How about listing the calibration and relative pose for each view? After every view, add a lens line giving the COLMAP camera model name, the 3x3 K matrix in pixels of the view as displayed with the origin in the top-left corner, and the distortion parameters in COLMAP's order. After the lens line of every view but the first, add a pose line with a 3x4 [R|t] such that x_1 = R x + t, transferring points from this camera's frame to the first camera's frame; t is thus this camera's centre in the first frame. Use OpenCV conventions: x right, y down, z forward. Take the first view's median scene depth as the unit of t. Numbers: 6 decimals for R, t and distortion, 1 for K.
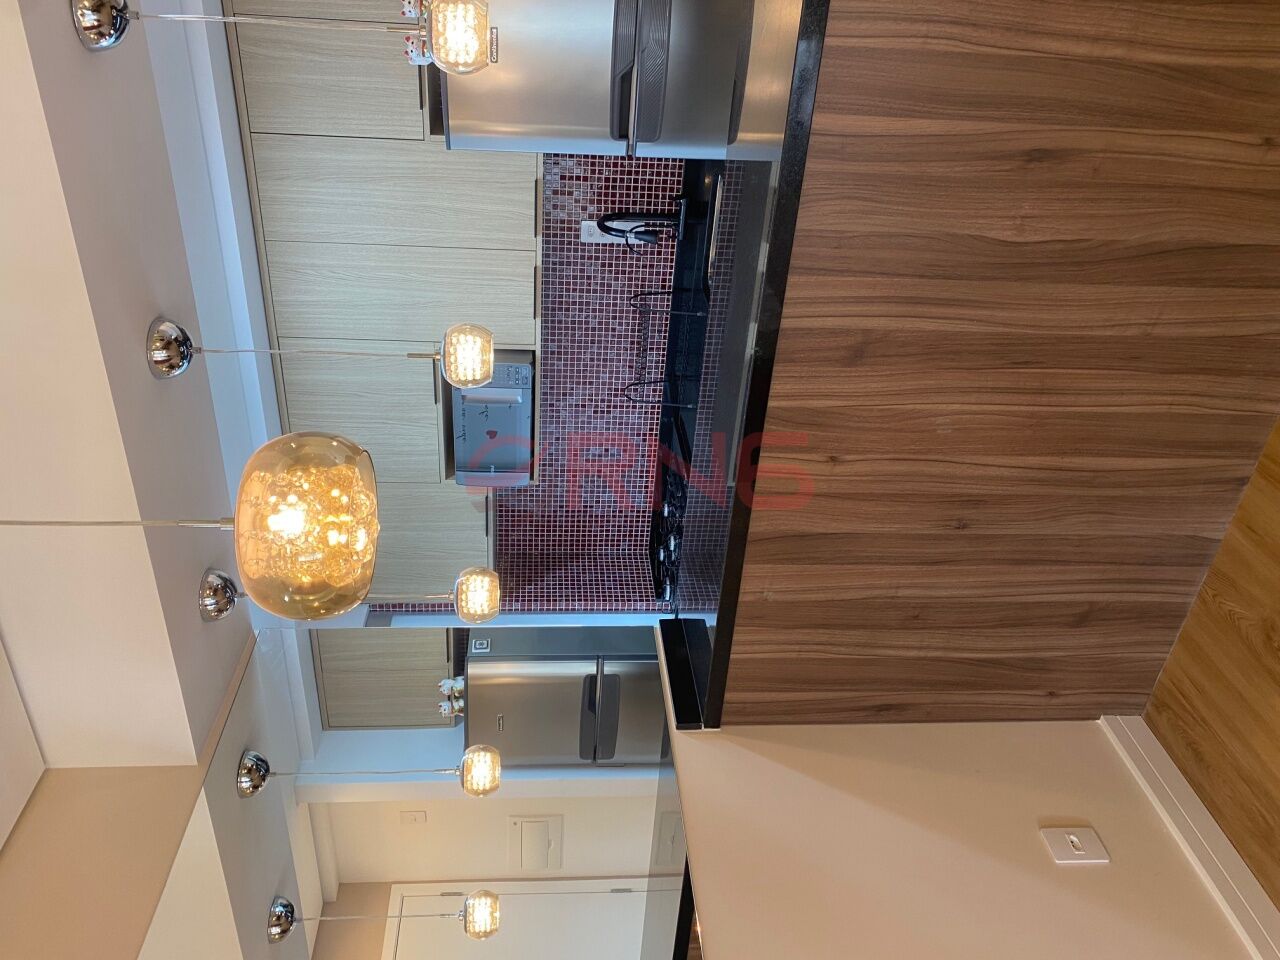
lens RADIAL K [[976.6, 0, 632.2], [0, 976.6, 473.2], [0, 0, 1]] dist [0.032686, -0.040316]
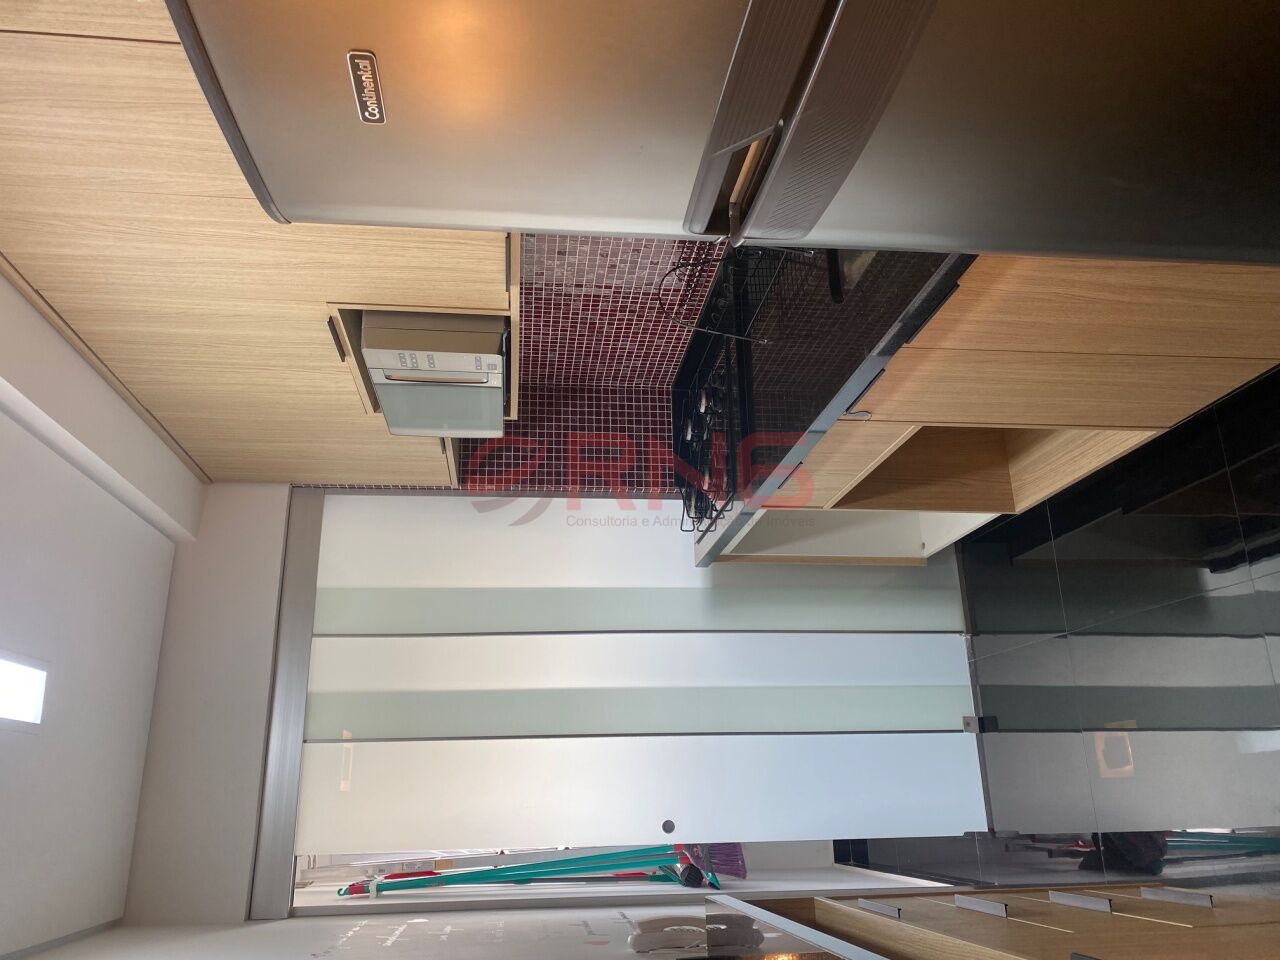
lens RADIAL K [[976.6, 0, 646.0], [0, 976.6, 477.8], [0, 0, 1]] dist [0.032686, -0.040316]
pose [[0.996322, 0.072349, 0.045914, -0.057083], [-0.084886, 0.760176, 0.644148, -0.620725], [0.011701, -0.645676, 0.763522, 0.731735]]
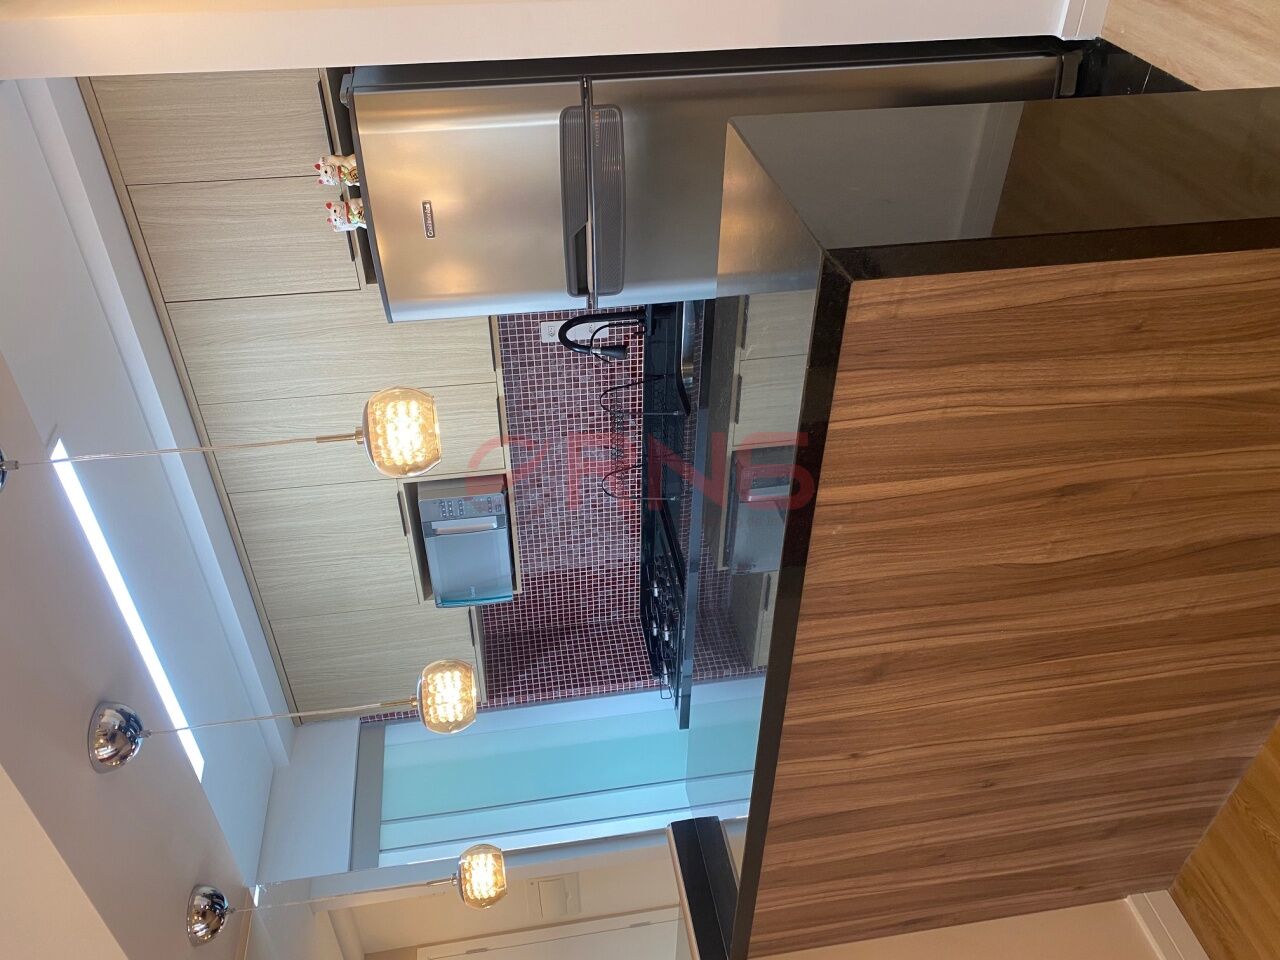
lens RADIAL K [[976.6, 0, 635.8], [0, 976.6, 477.3], [0, 0, 1]] dist [0.032686, -0.040316]
pose [[0.995227, -0.093881, 0.026624, -0.000250], [0.089659, 0.987416, 0.130272, -0.338451], [-0.038519, -0.127263, 0.991121, 0.096369]]
